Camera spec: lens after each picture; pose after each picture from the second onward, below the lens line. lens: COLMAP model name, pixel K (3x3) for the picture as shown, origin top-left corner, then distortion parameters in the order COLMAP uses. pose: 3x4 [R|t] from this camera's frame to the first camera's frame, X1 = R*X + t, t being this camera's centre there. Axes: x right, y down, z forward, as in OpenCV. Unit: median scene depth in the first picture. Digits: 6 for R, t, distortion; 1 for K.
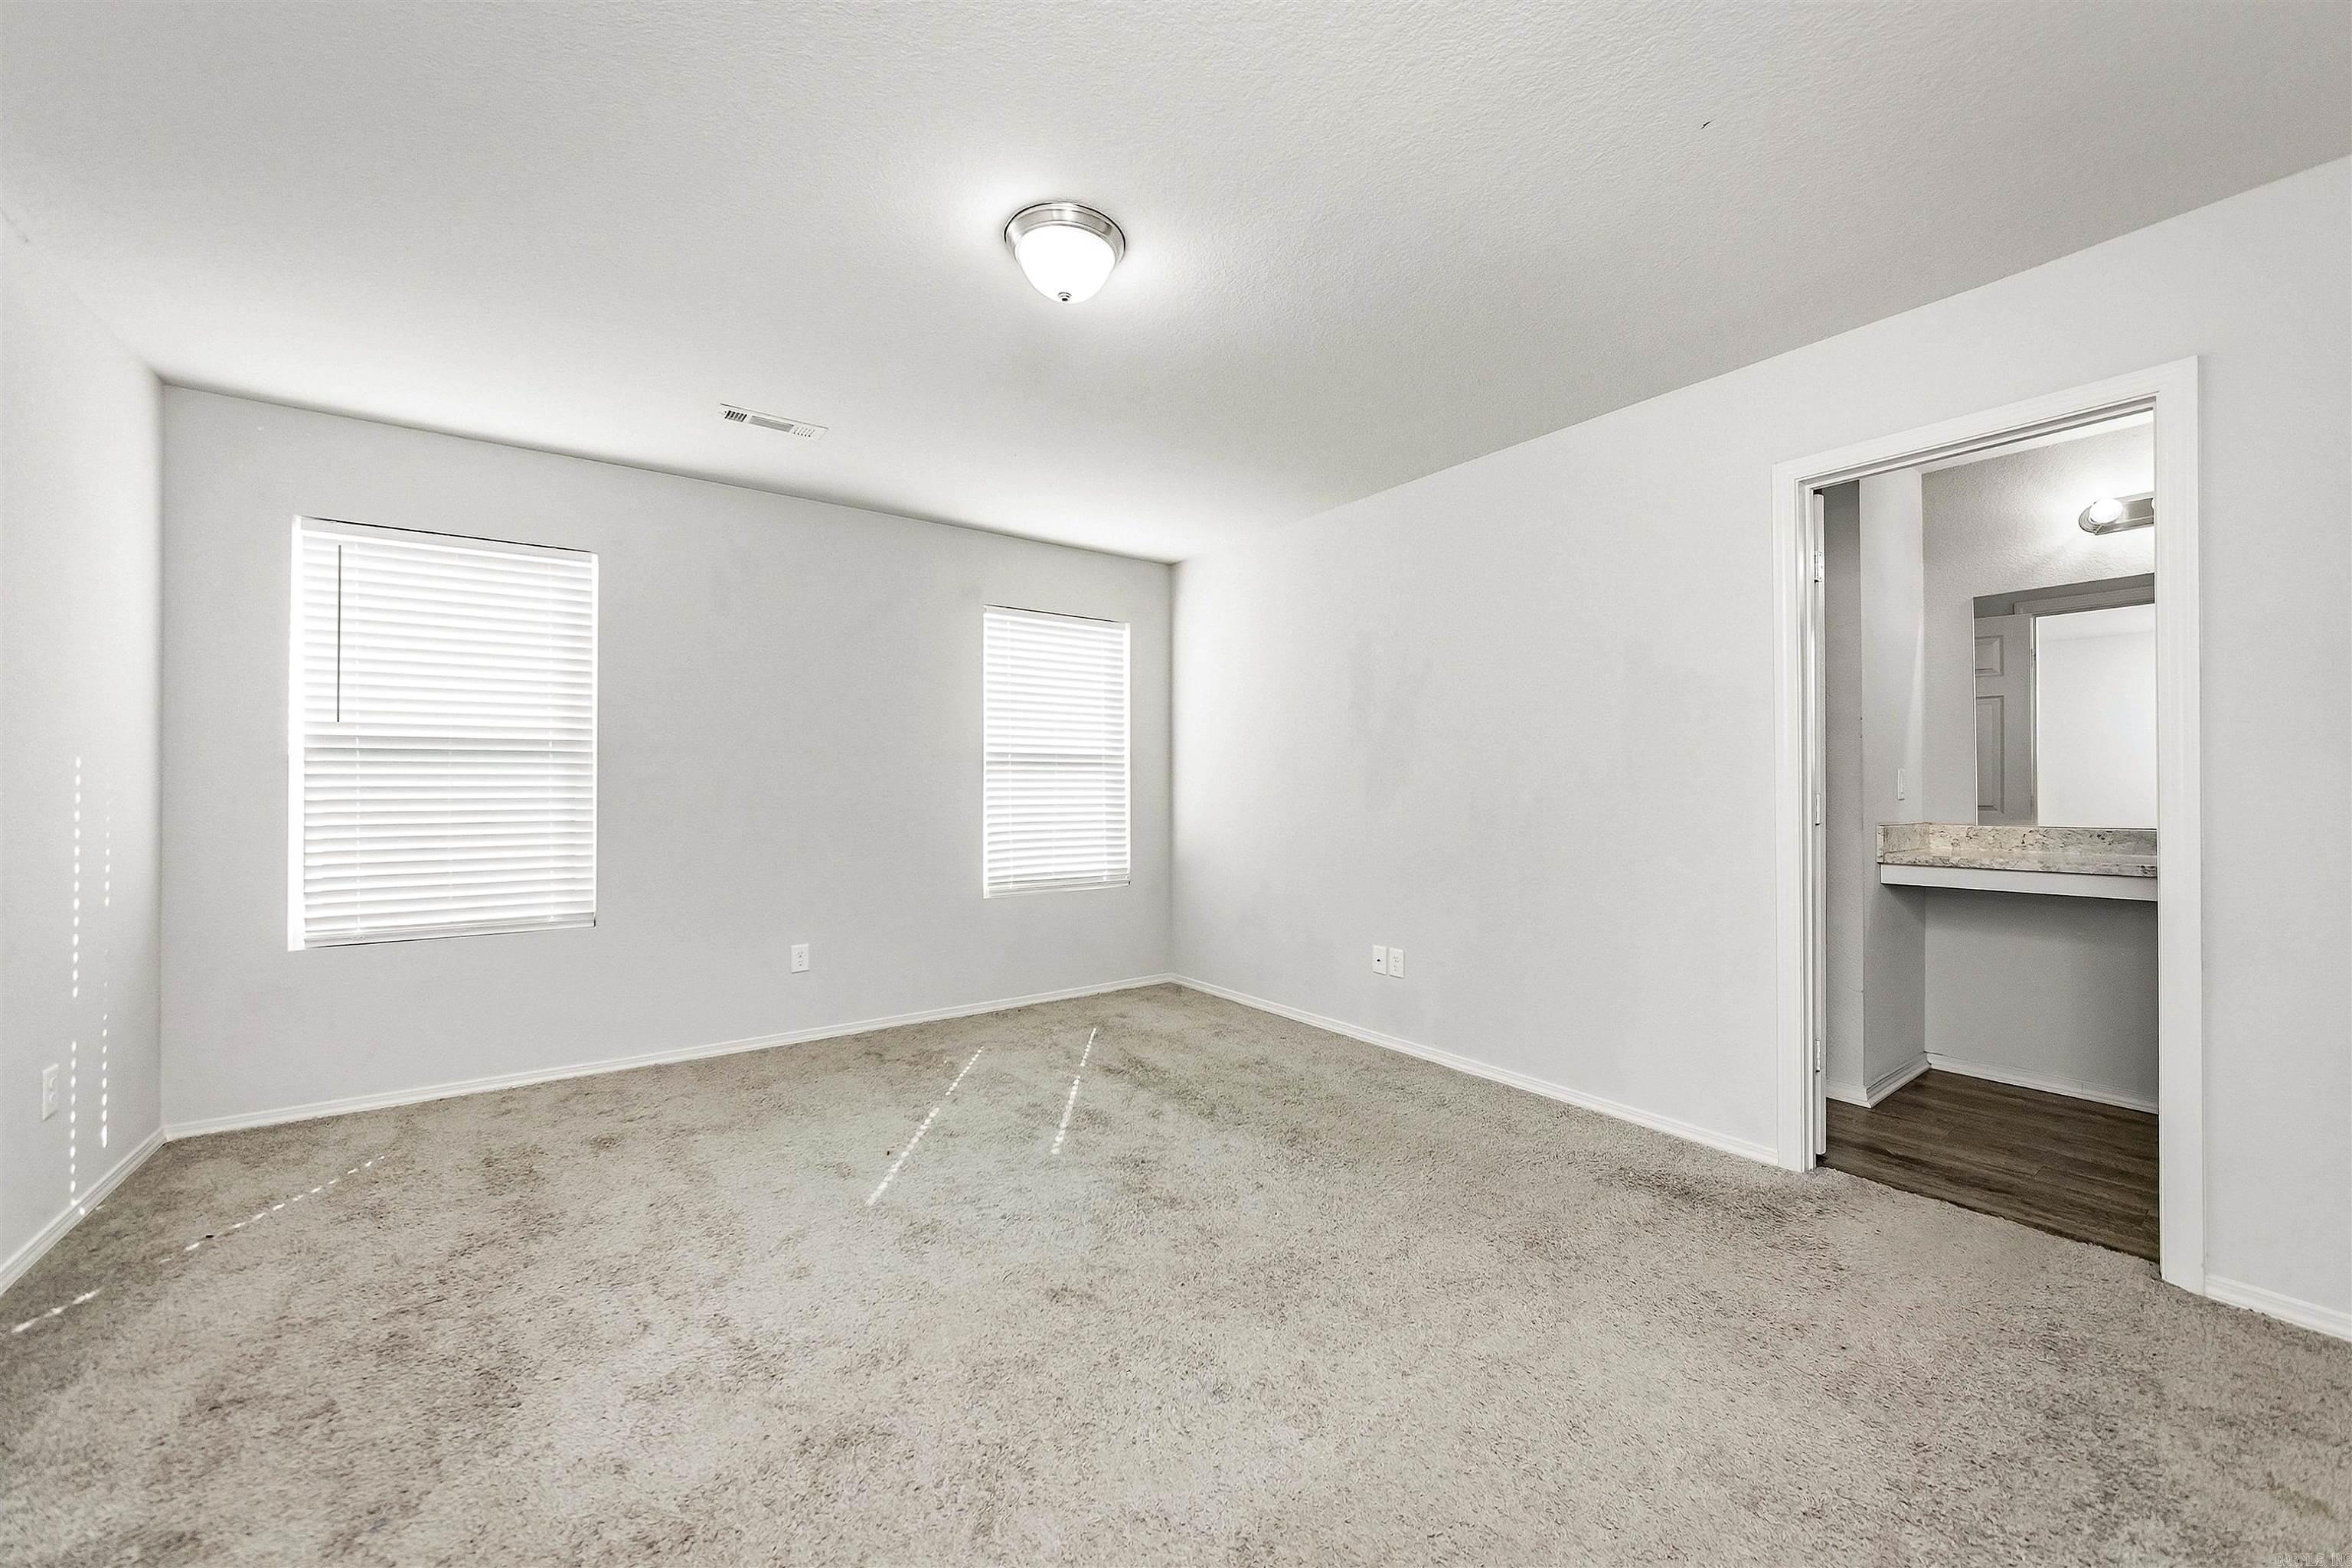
lens RADIAL K [[858.0, 0, 1160.8], [0, 858.0, 787.4], [0, 0, 1]] dist [0.012899, 0.000212]
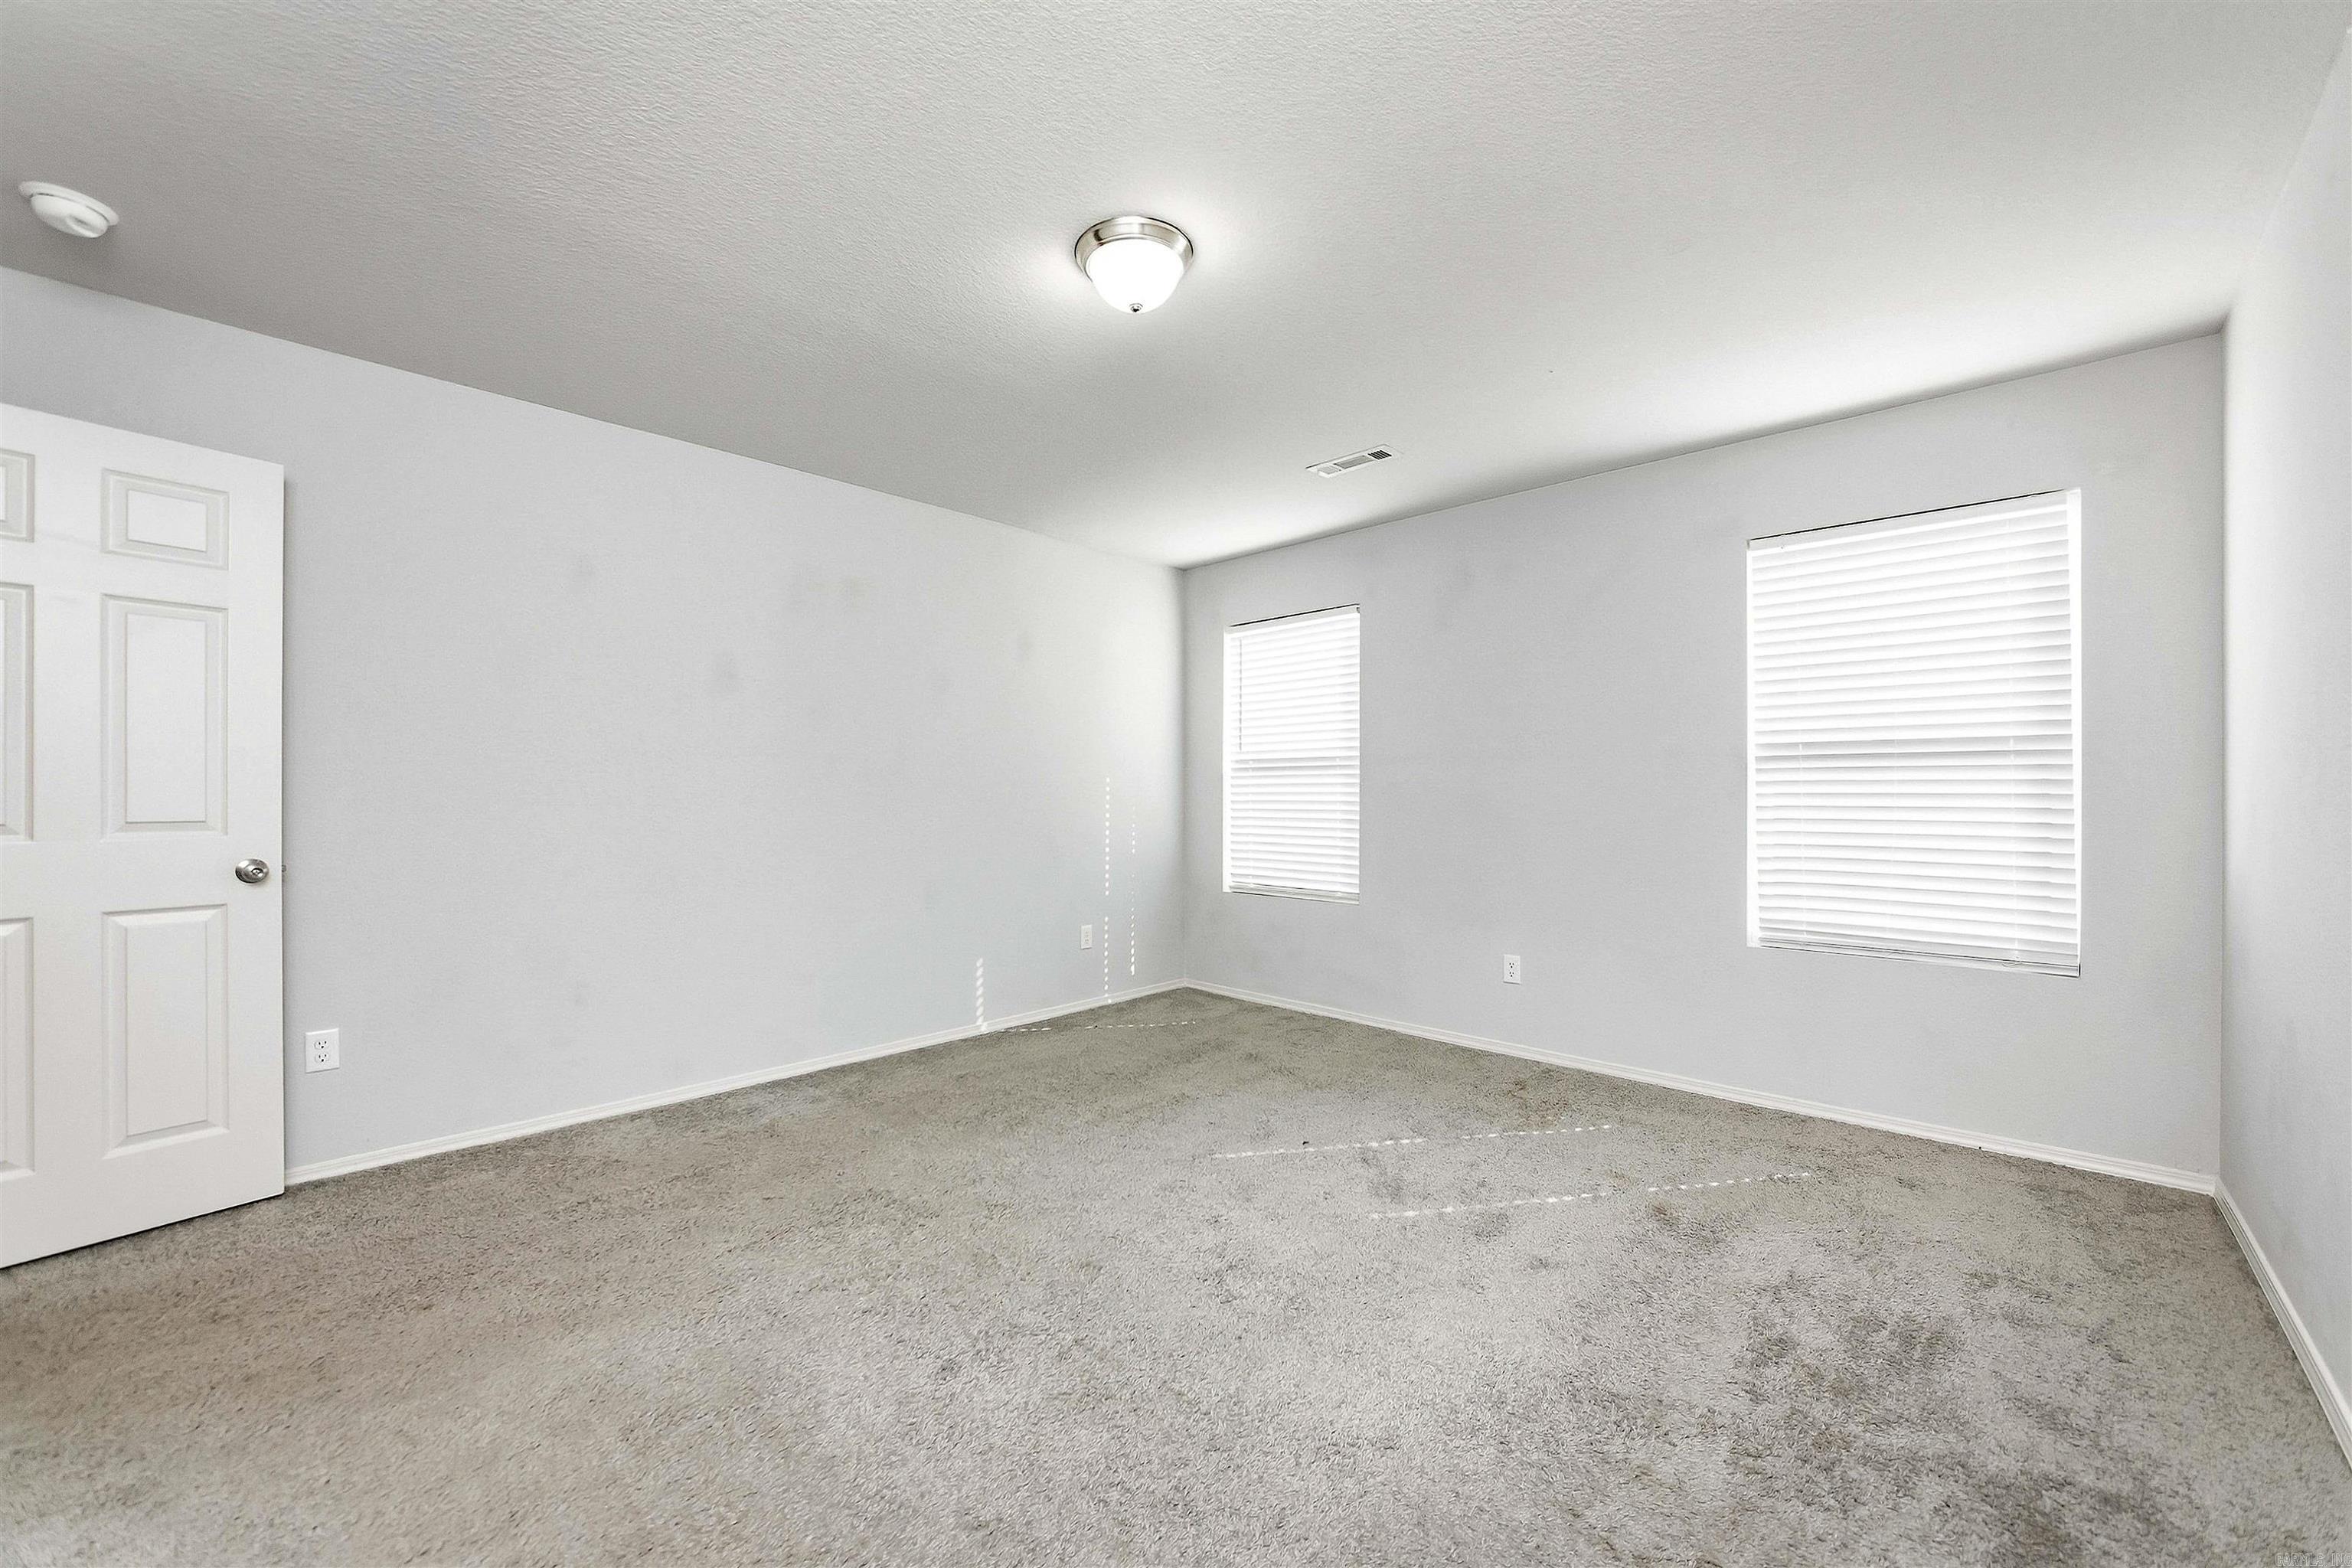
lens RADIAL K [[858.0, 0, 1160.8], [0, 858.0, 787.4], [0, 0, 1]] dist [0.012899, 0.000212]
pose [[0.239156, -0.004851, -0.970969, 0.486433], [-0.001821, 0.999984, -0.005444, -0.000226], [0.970979, 0.003070, 0.239144, 0.432992]]
